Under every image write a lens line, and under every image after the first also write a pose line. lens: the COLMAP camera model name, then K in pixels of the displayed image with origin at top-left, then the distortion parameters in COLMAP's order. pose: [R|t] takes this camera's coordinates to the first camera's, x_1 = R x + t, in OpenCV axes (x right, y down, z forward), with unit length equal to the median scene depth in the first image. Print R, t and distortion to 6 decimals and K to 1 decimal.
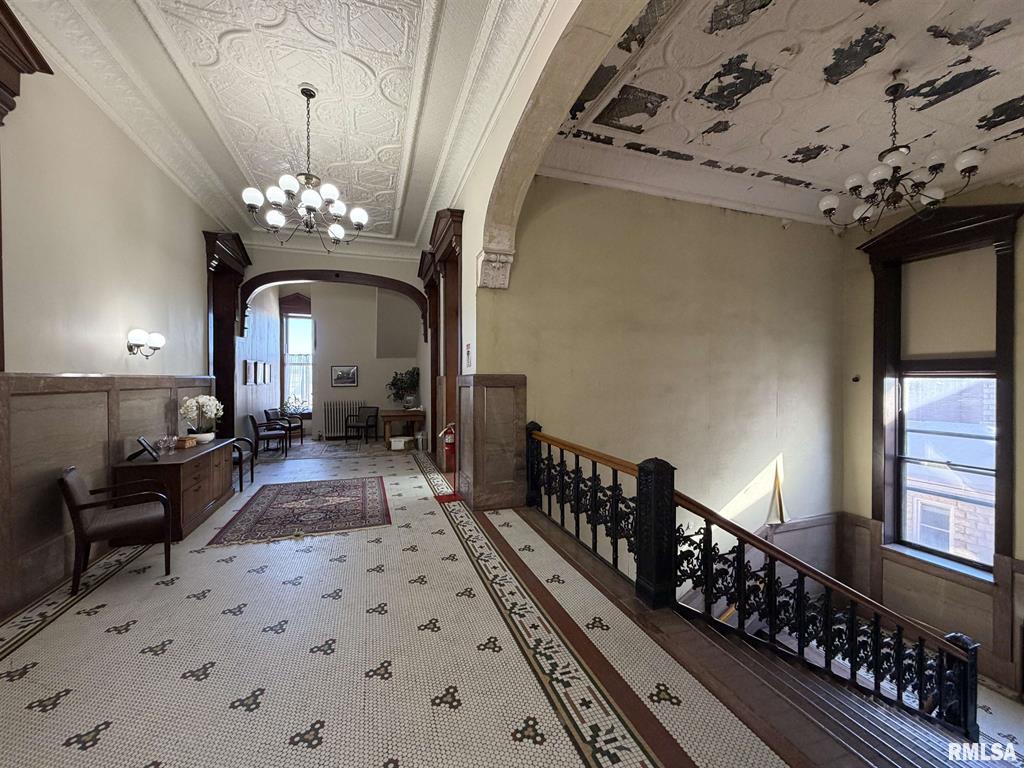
lens RADIAL K [[406.8, 0, 510.2], [0, 406.8, 383.1], [0, 0, 1]] dist [-0.001266, -0.000025]
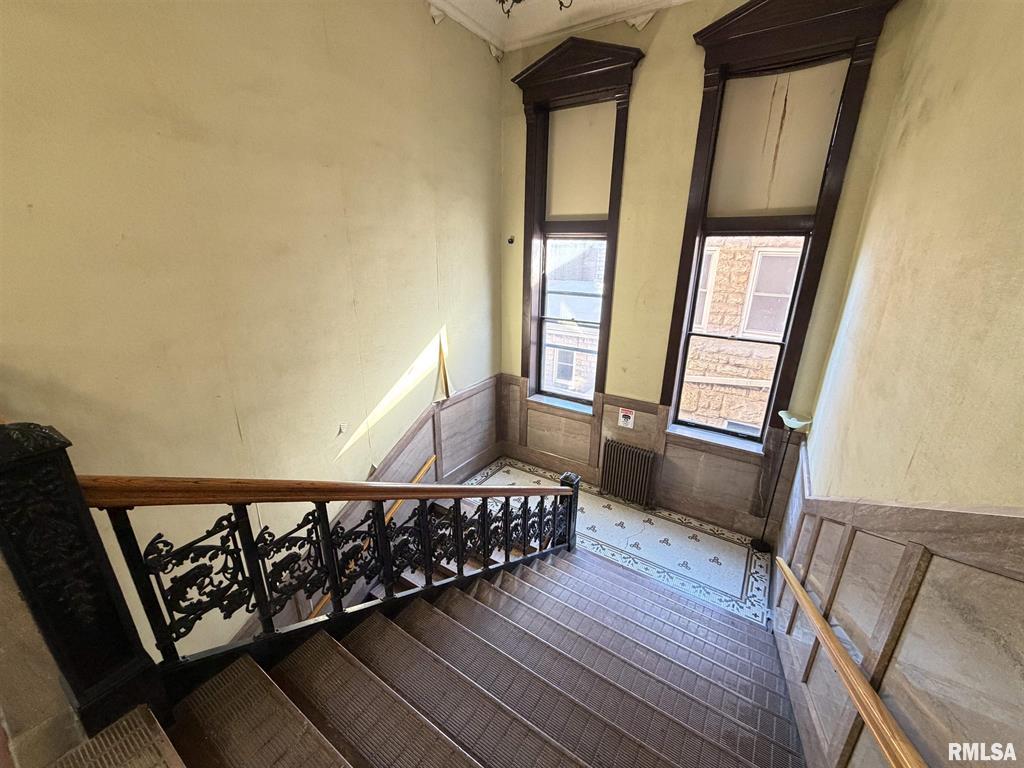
lens RADIAL K [[406.8, 0, 510.2], [0, 406.8, 383.1], [0, 0, 1]] dist [-0.001266, -0.000025]
pose [[0.789979, -0.186478, 0.584088, 0.233068], [-0.005316, 0.950509, 0.310652, 0.012741], [-0.613111, -0.248514, 0.749890, 0.201270]]
